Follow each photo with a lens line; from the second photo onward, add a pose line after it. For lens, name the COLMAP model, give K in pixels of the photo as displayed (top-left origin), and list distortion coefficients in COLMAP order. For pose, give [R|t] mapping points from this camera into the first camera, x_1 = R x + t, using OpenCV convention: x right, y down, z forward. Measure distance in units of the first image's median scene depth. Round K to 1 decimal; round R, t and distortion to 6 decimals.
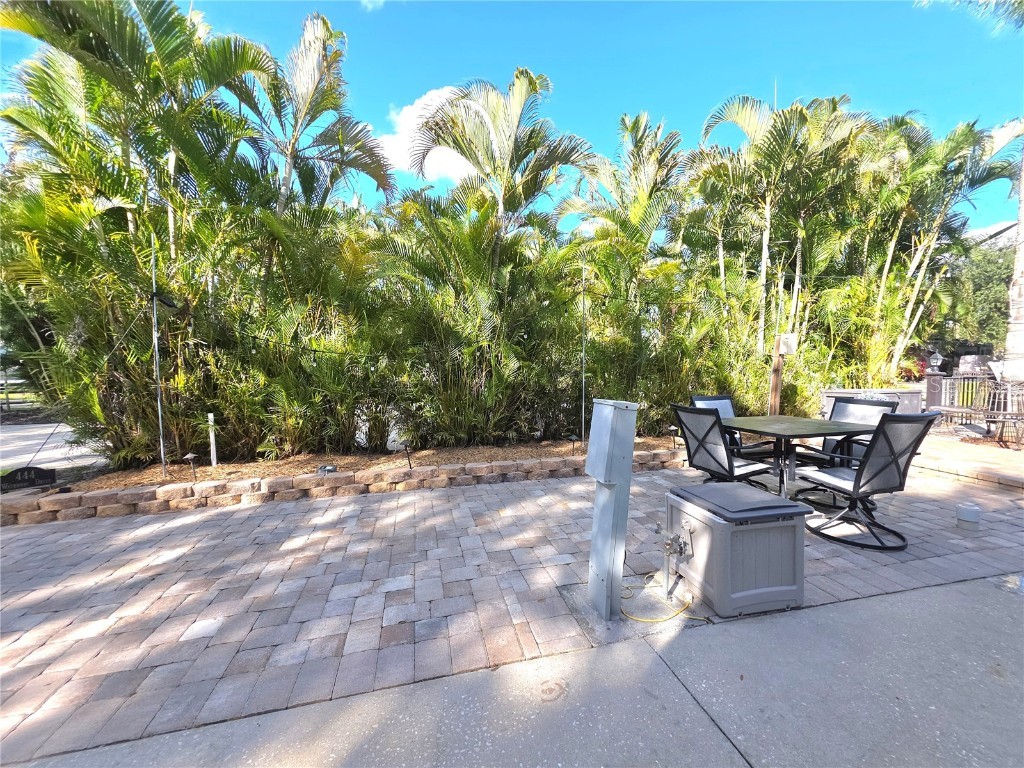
lens RADIAL K [[407.6, 0, 512.0], [0, 407.6, 384.0], [0, 0, 1]] dist [0.004904, 0.000380]
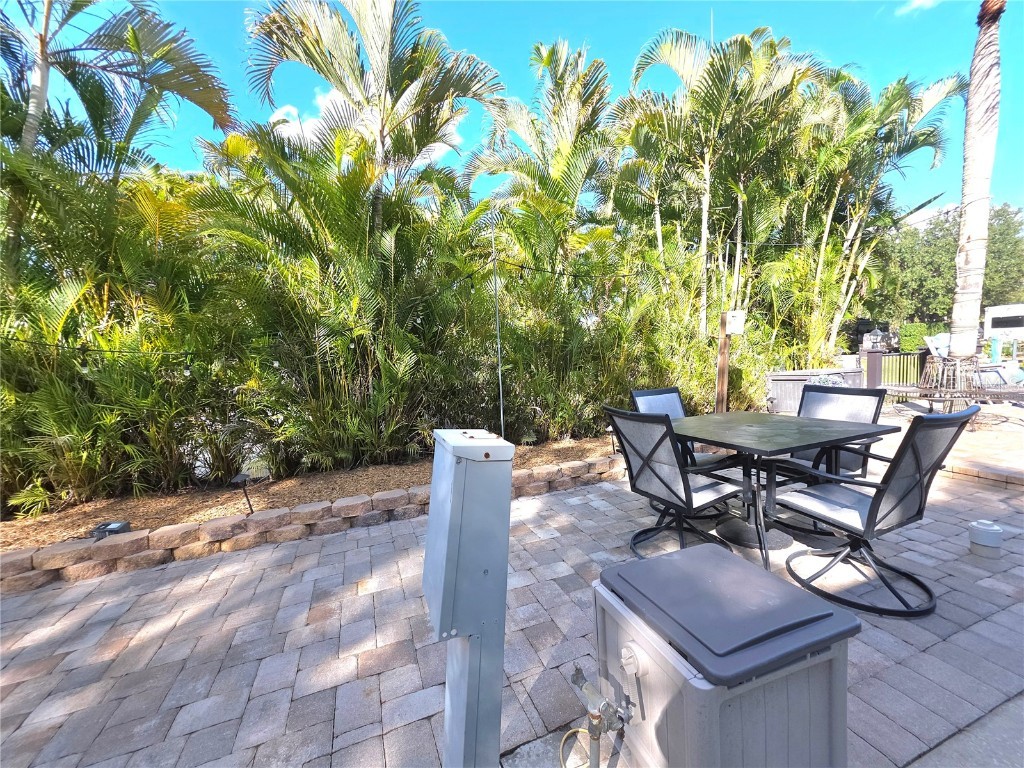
lens RADIAL K [[407.6, 0, 512.0], [0, 407.6, 384.0], [0, 0, 1]] dist [0.004904, 0.000380]
pose [[0.990626, -0.046334, 0.128502, 0.086703], [0.043529, 0.998751, 0.024548, -0.009439], [-0.129479, -0.018725, 0.991405, 0.193929]]
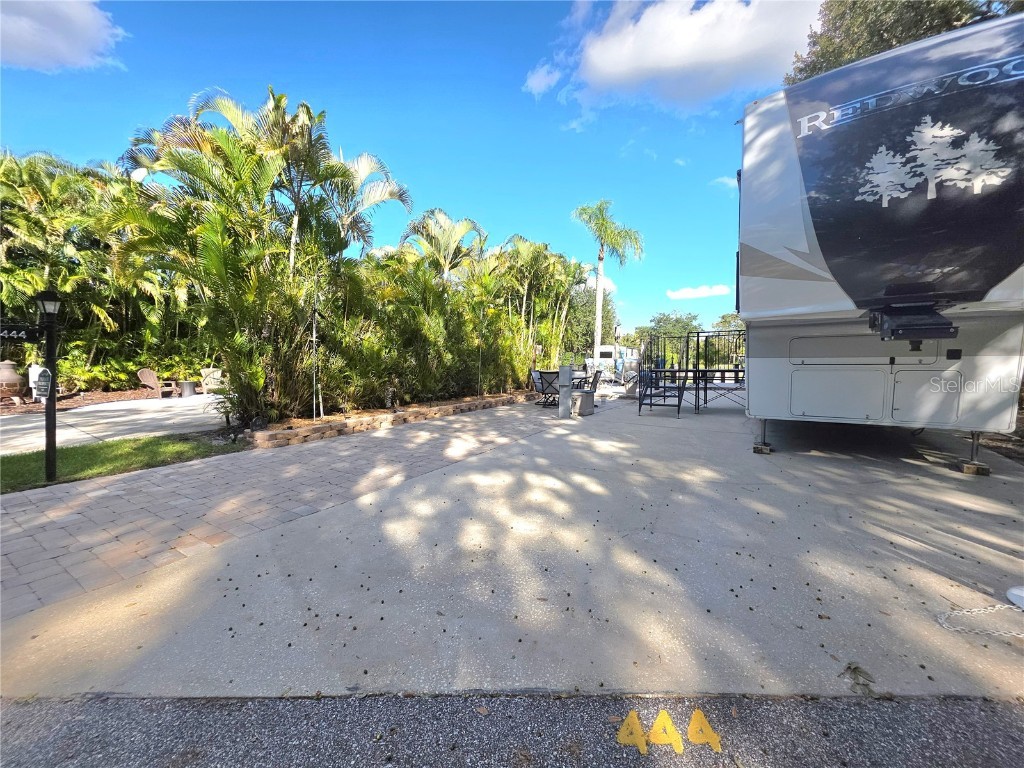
lens RADIAL K [[407.6, 0, 512.0], [0, 407.6, 384.0], [0, 0, 1]] dist [0.004904, 0.000380]
pose [[0.715922, -0.032853, 0.697407, -1.025178], [0.033278, 0.999363, 0.012916, 0.059224], [-0.697386, 0.013962, 0.716559, -0.526990]]
